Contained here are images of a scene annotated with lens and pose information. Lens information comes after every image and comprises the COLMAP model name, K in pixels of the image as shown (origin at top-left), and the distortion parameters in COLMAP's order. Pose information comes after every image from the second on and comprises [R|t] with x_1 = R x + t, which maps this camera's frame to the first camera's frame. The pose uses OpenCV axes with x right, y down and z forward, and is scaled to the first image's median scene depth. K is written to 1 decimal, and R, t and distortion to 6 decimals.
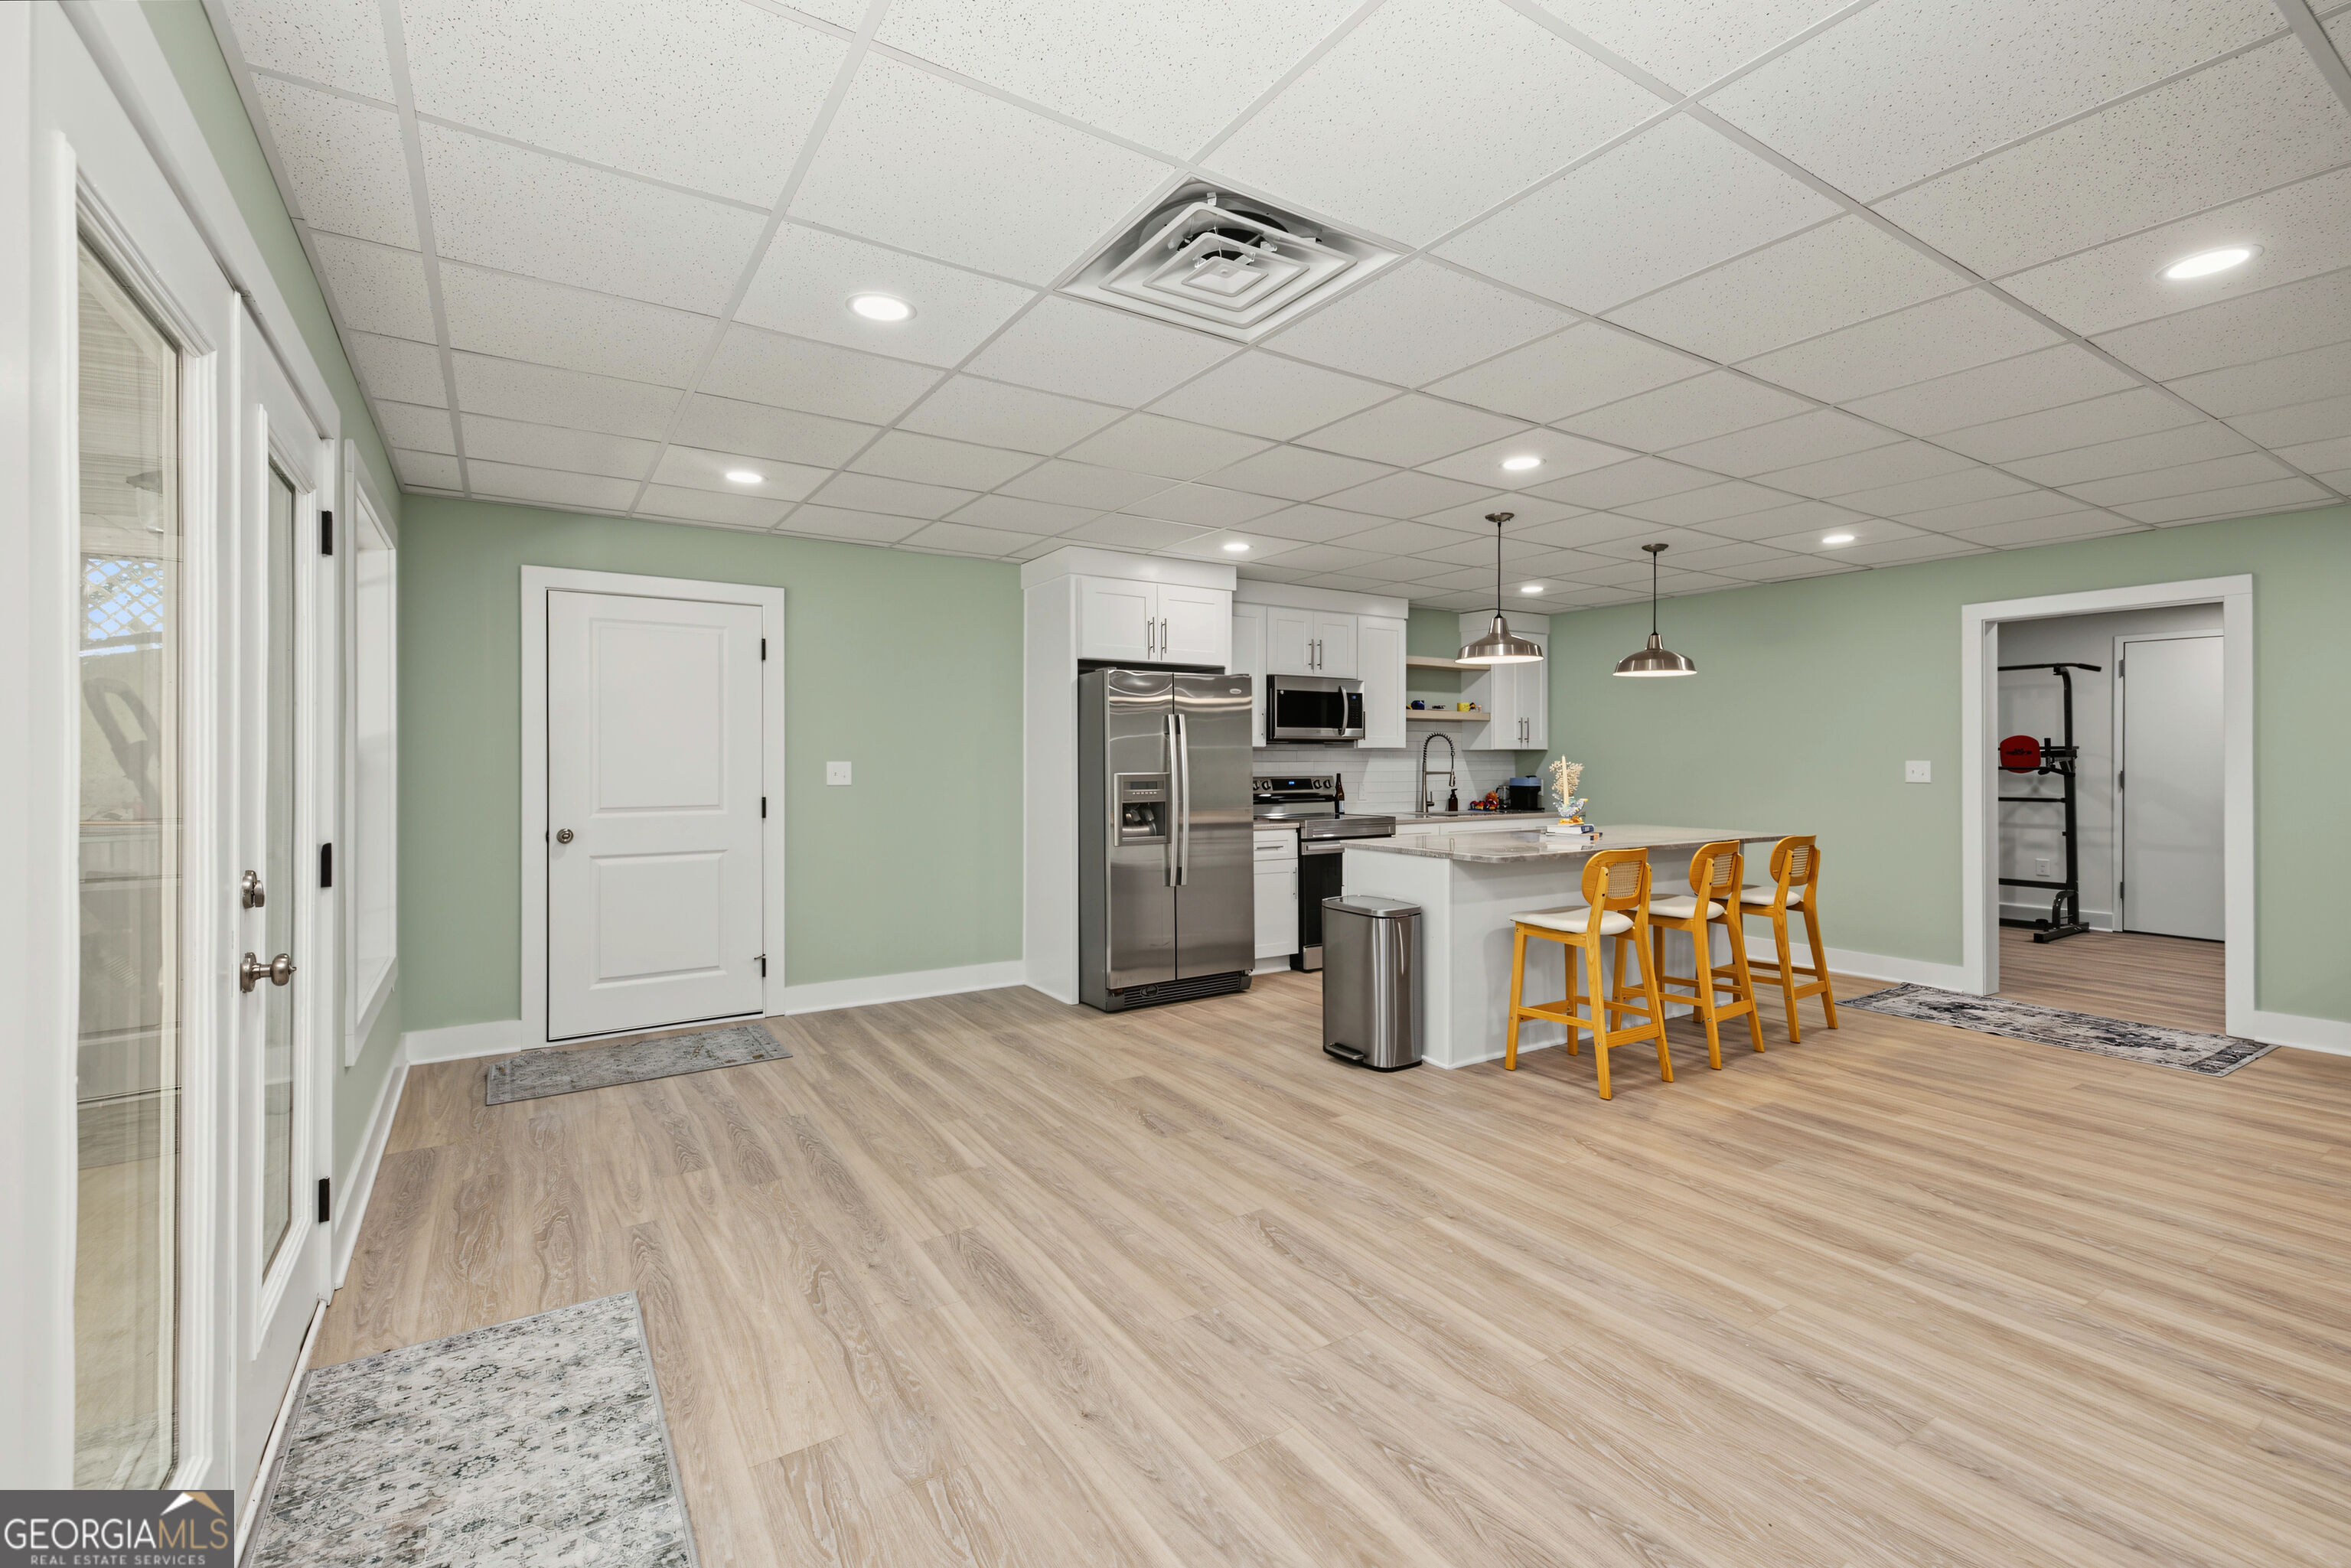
lens RADIAL K [[1007.3, 0, 1171.4], [0, 1007.3, 755.9], [0, 0, 1]] dist [0.001684, 0.000072]
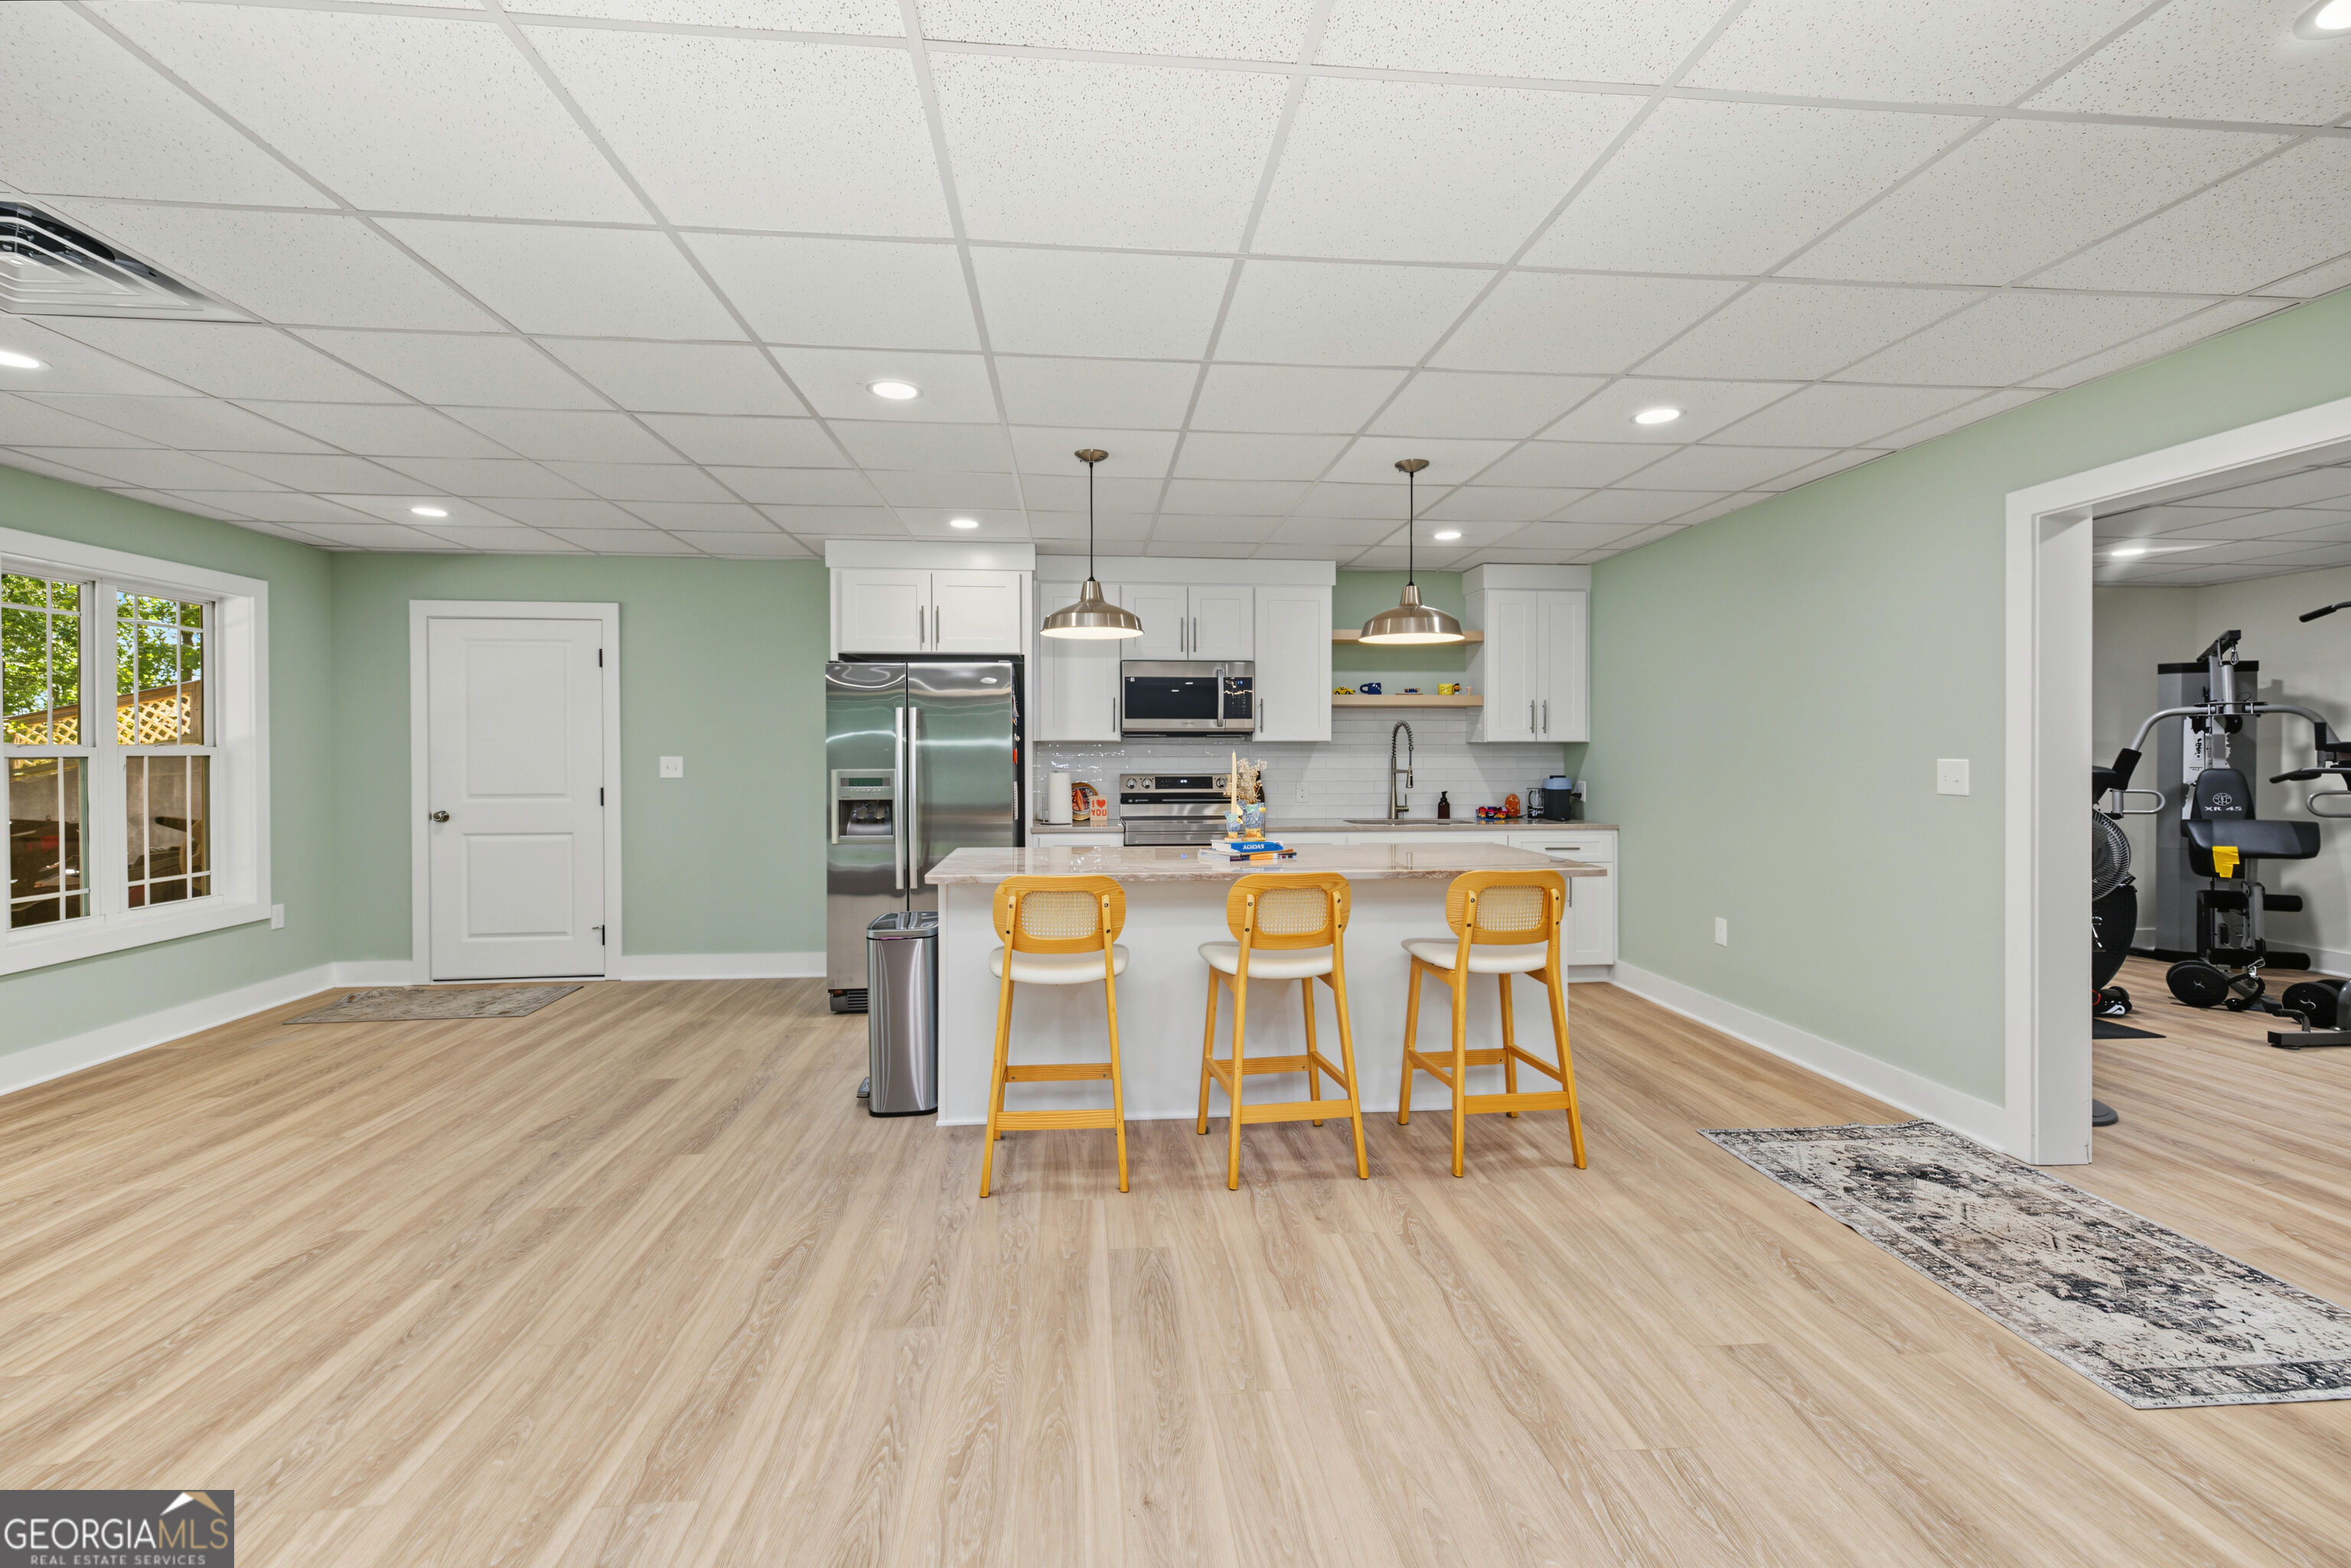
lens RADIAL K [[994.6, 0, 1170.9], [0, 994.6, 752.6], [0, 0, 1]] dist [0.000170, 0.000413]
pose [[0.891793, 0.000754, -0.452443, 0.669493], [0.001400, 0.999989, 0.004426, -0.002679], [0.452442, -0.004580, 0.891782, 0.283779]]
